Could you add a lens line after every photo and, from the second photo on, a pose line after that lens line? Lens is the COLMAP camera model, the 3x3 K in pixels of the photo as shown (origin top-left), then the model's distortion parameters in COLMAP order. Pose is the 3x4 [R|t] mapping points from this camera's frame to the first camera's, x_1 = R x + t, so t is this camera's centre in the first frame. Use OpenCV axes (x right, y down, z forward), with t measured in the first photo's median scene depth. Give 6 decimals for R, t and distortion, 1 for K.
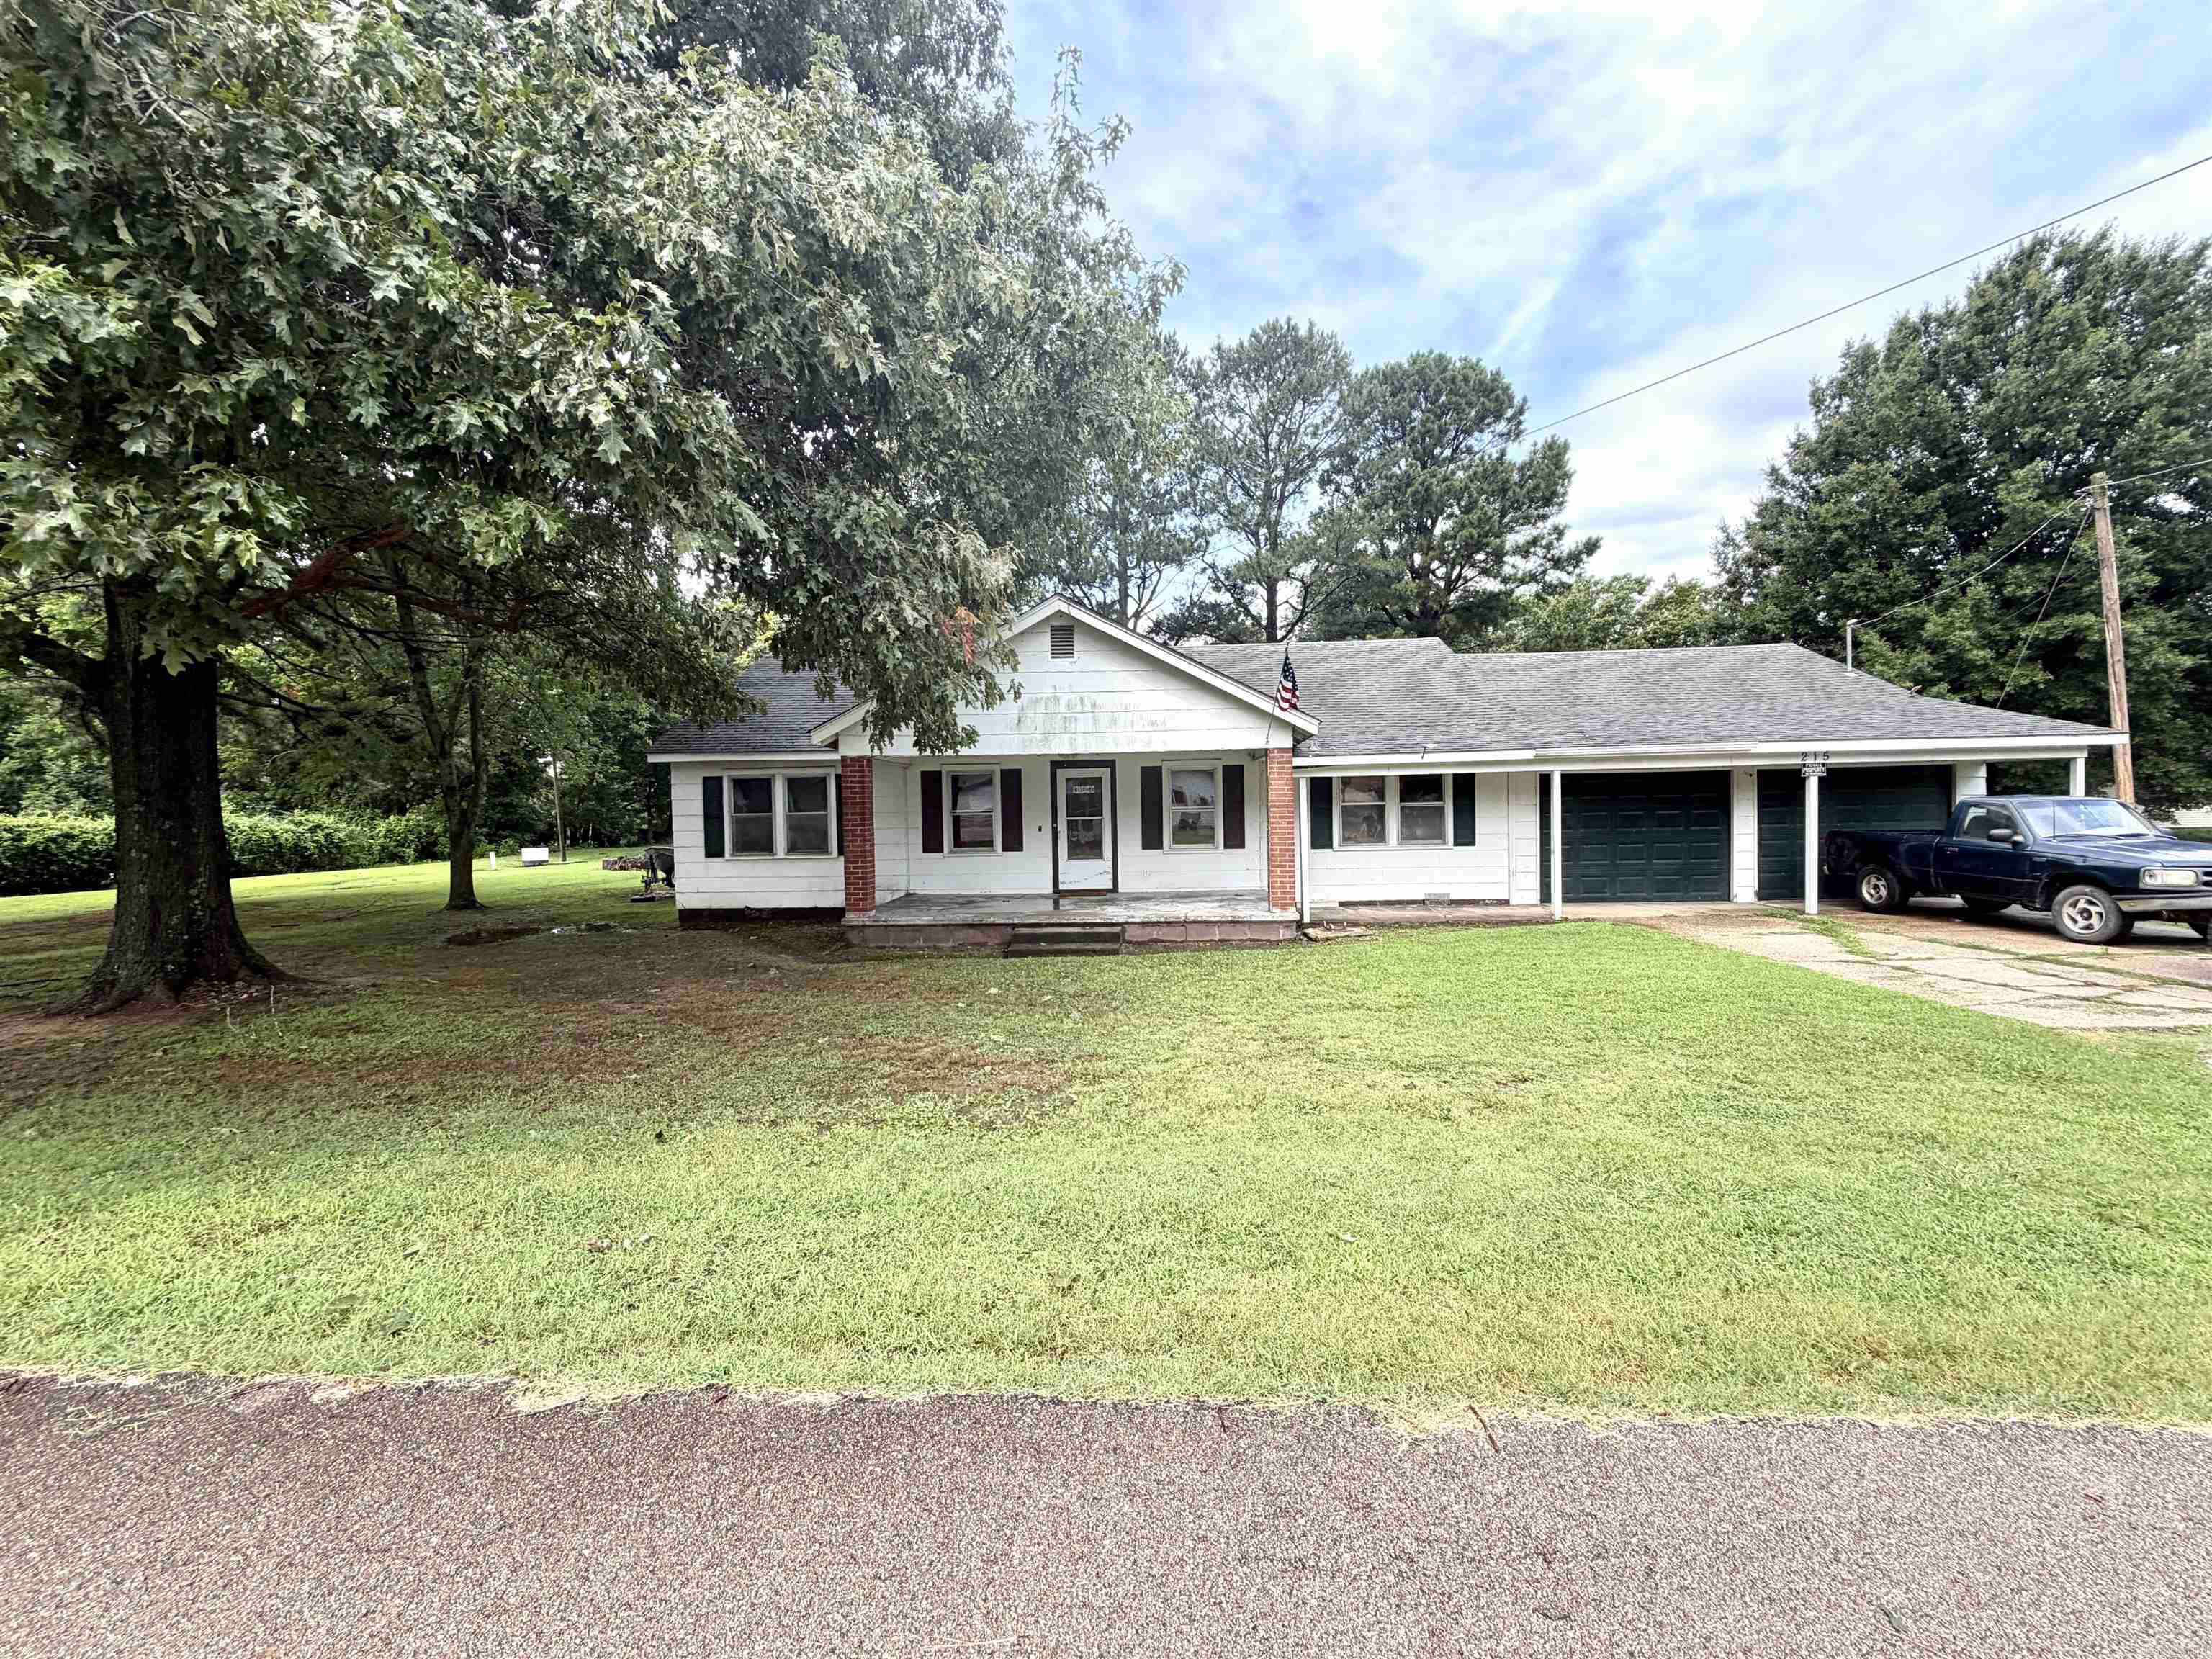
lens RADIAL K [[876.7, 0, 1102.6], [0, 876.7, 830.0], [0, 0, 1]] dist [-0.000820, 0.000126]
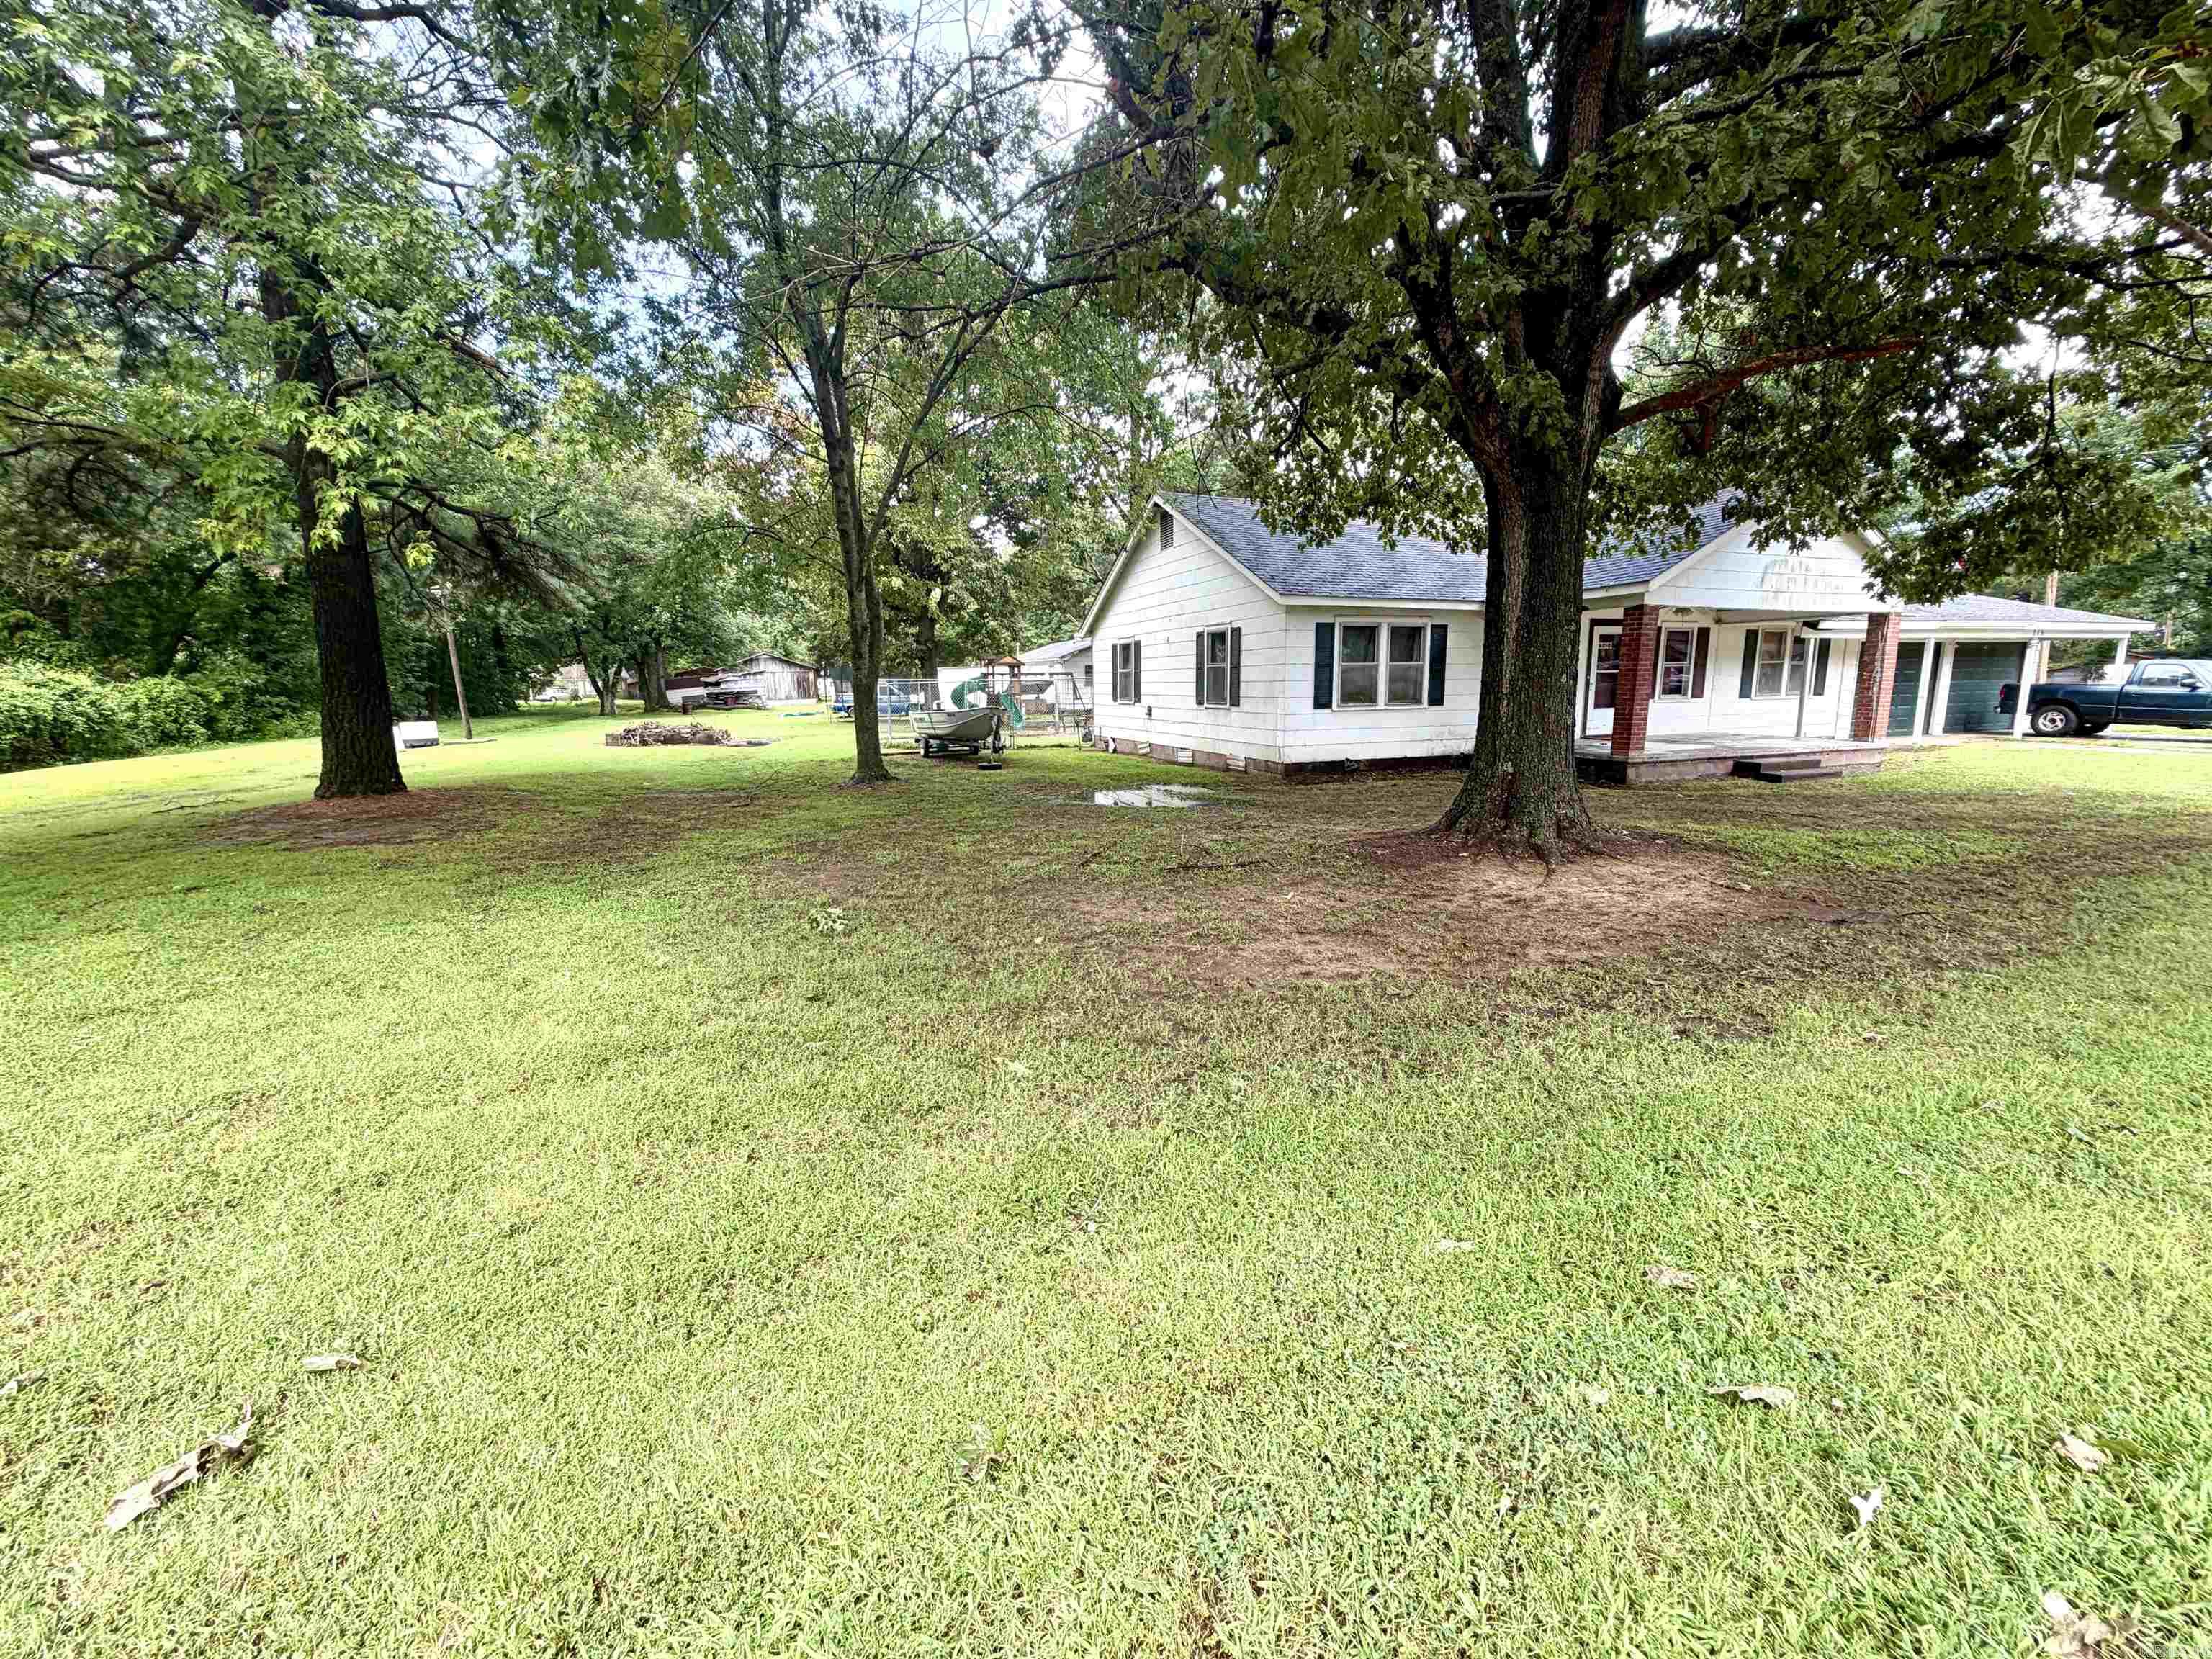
lens RADIAL K [[882.3, 0, 1106.0], [0, 882.3, 829.5], [0, 0, 1]] dist [-0.009688, 0.000040]
pose [[0.915913, -0.059536, 0.396936, -1.089331], [0.004360, 0.990355, 0.138483, 0.028980], [-0.401353, -0.125108, 0.907339, 0.209945]]
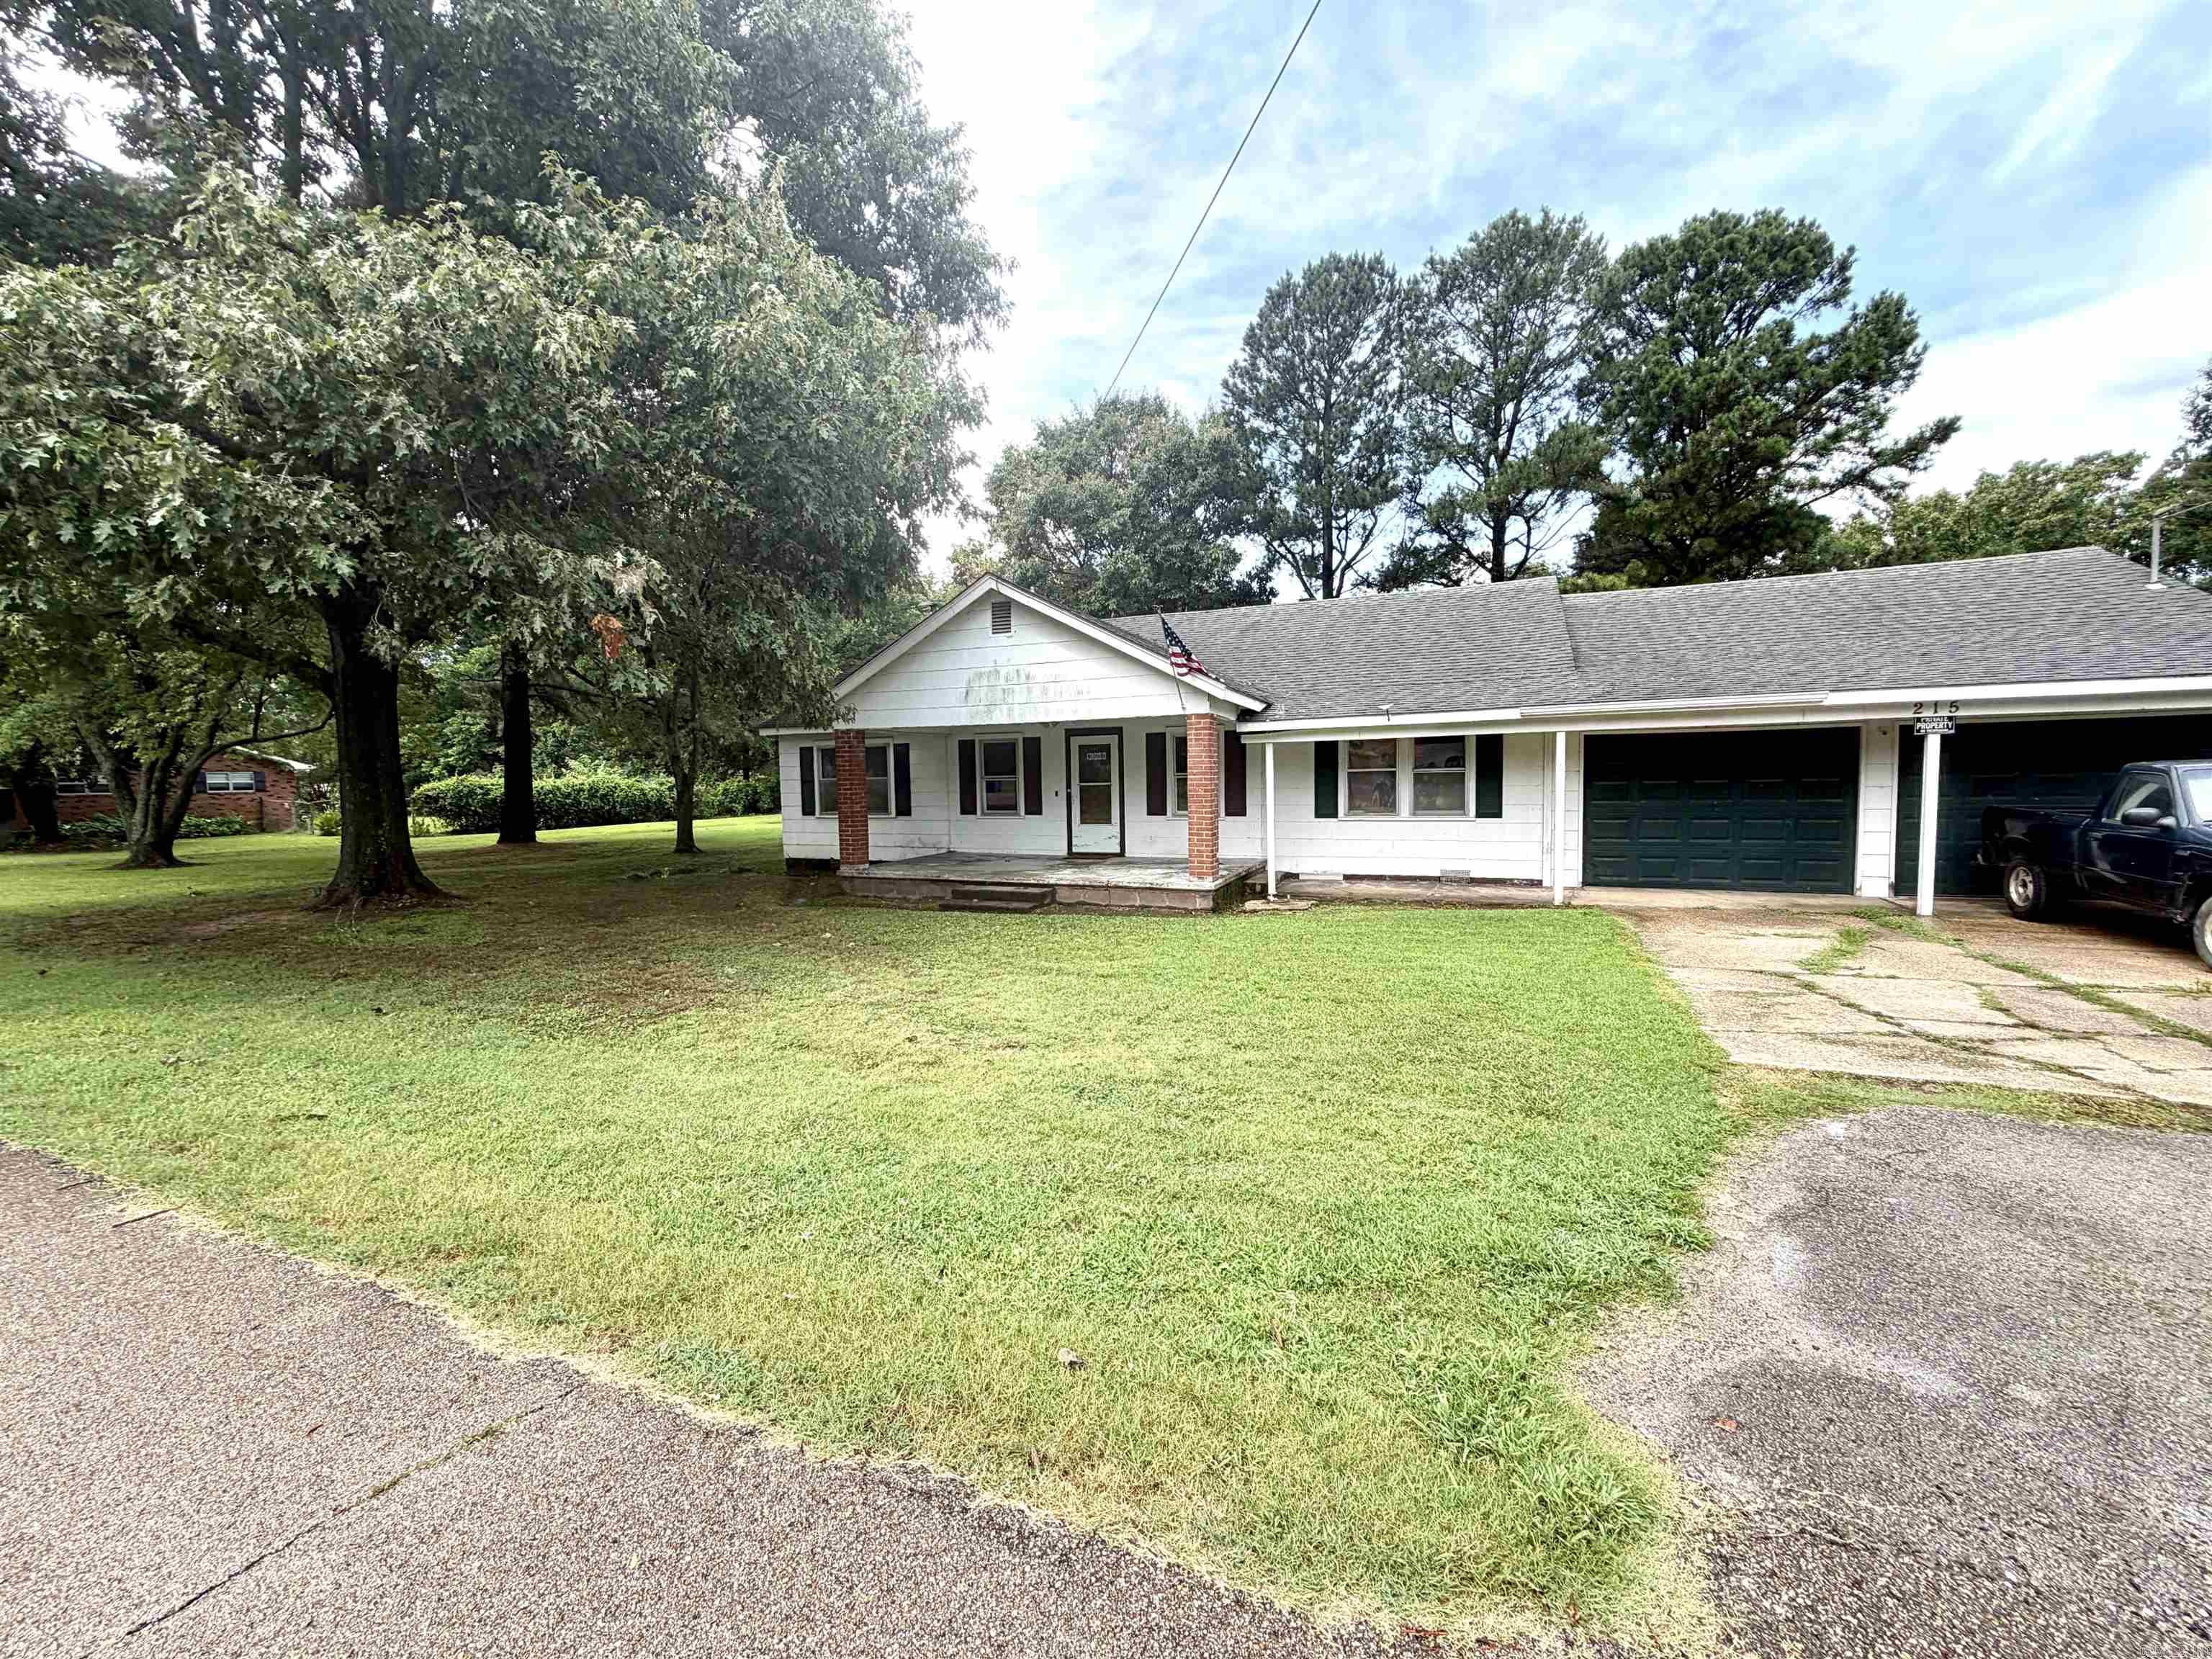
lens RADIAL K [[876.7, 0, 1102.6], [0, 876.7, 830.0], [0, 0, 1]] dist [-0.000820, 0.000126]
pose [[0.935857, 0.023834, -0.351574, 0.357242], [-0.008899, 0.998990, 0.044036, -0.004947], [0.352268, -0.038083, 0.935124, 0.034683]]
